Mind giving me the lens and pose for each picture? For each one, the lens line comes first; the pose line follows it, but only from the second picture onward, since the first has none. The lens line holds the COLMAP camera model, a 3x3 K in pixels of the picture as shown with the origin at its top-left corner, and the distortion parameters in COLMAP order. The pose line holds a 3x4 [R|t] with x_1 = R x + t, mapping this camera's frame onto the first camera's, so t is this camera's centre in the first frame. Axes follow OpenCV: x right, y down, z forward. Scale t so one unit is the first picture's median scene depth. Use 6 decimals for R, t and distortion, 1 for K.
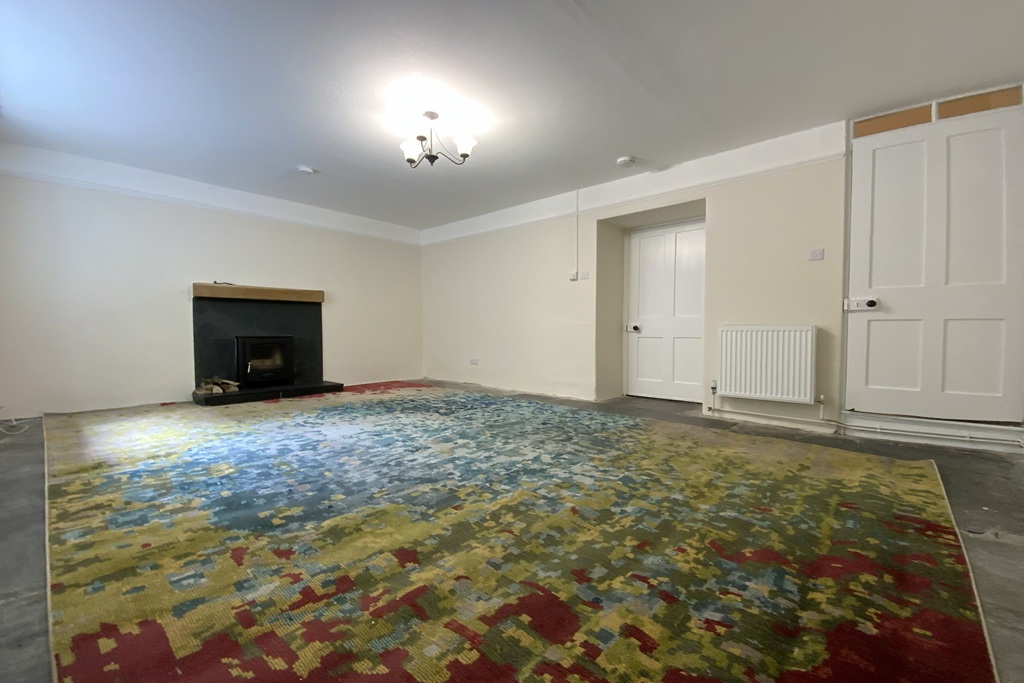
lens RADIAL K [[416.6, 0, 511.8], [0, 416.6, 336.2], [0, 0, 1]] dist [0.021917, -0.020322]
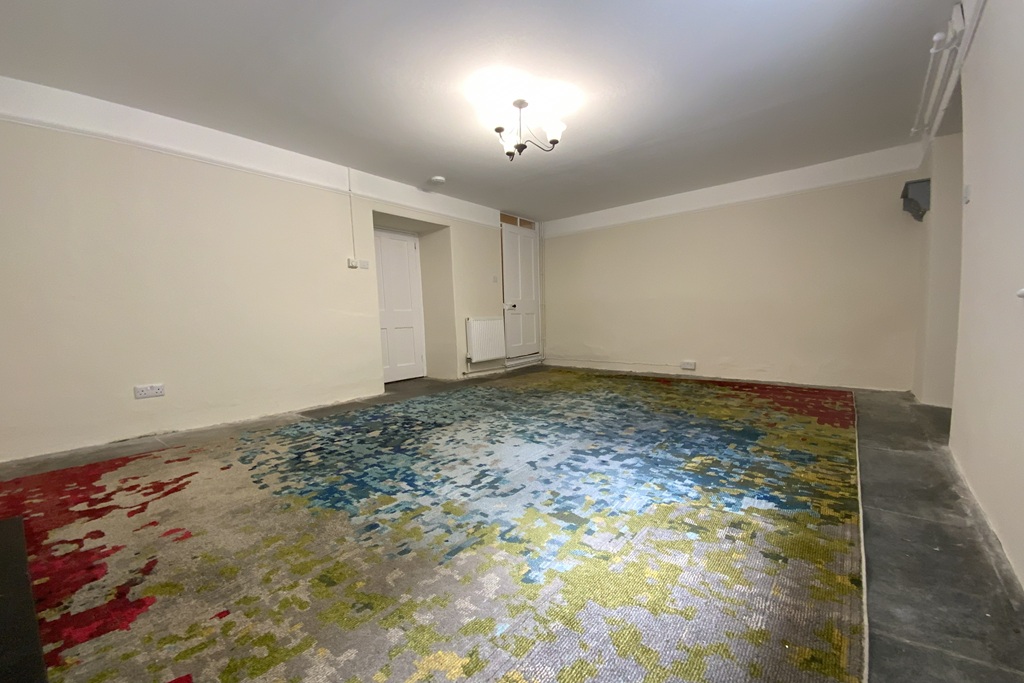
lens RADIAL K [[411.7, 0, 512.8], [0, 411.7, 346.2], [0, 0, 1]] dist [0.039250, -0.026463]
pose [[-0.053481, -0.074447, 0.995790, -1.533317], [0.041863, 0.996173, 0.076724, -0.043537], [-0.997691, 0.045790, -0.050160, 1.396192]]
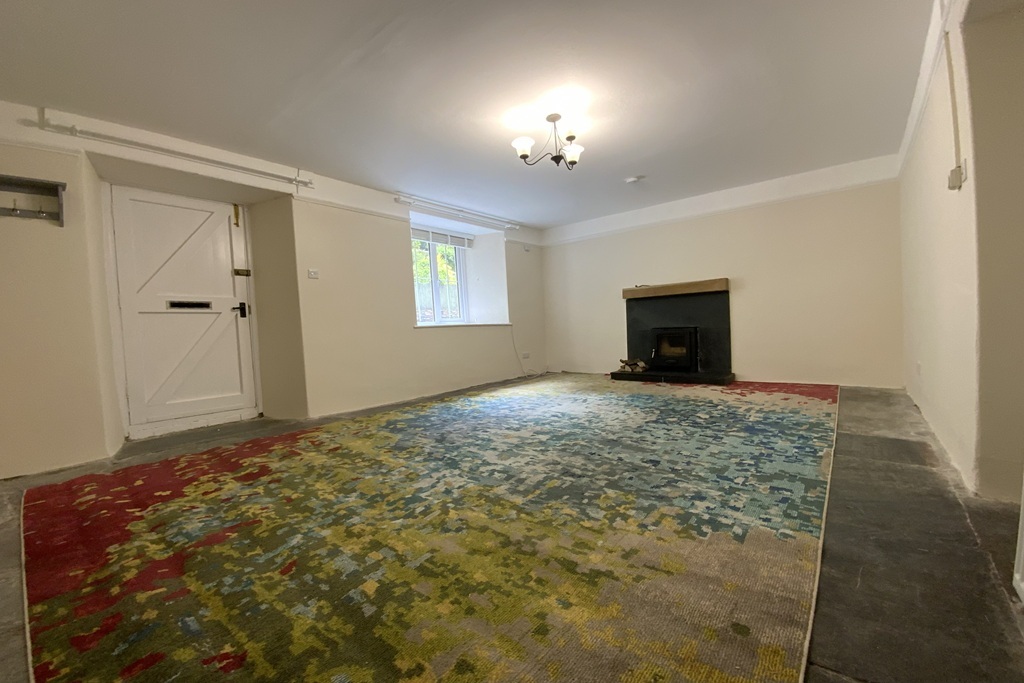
lens RADIAL K [[411.7, 0, 512.8], [0, 411.7, 346.2], [0, 0, 1]] dist [0.039250, -0.026463]
pose [[0.041509, 0.045339, -0.998109, 1.053387], [0.029767, 0.998470, 0.046593, -0.026903], [0.998695, -0.031645, 0.040095, 1.062227]]
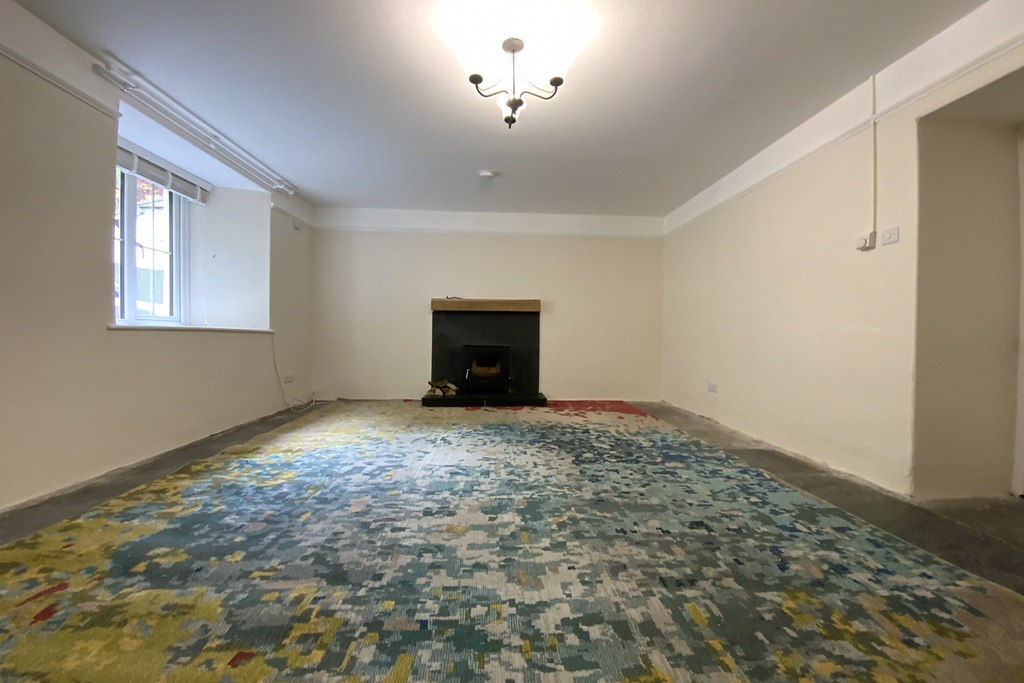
lens RADIAL K [[416.6, 0, 511.8], [0, 416.6, 336.2], [0, 0, 1]] dist [0.021917, -0.020322]
pose [[0.704637, 0.007586, -0.709528, 0.409353], [-0.020041, 0.999757, -0.009214, -0.029656], [0.709285, 0.020712, 0.704617, 0.640197]]
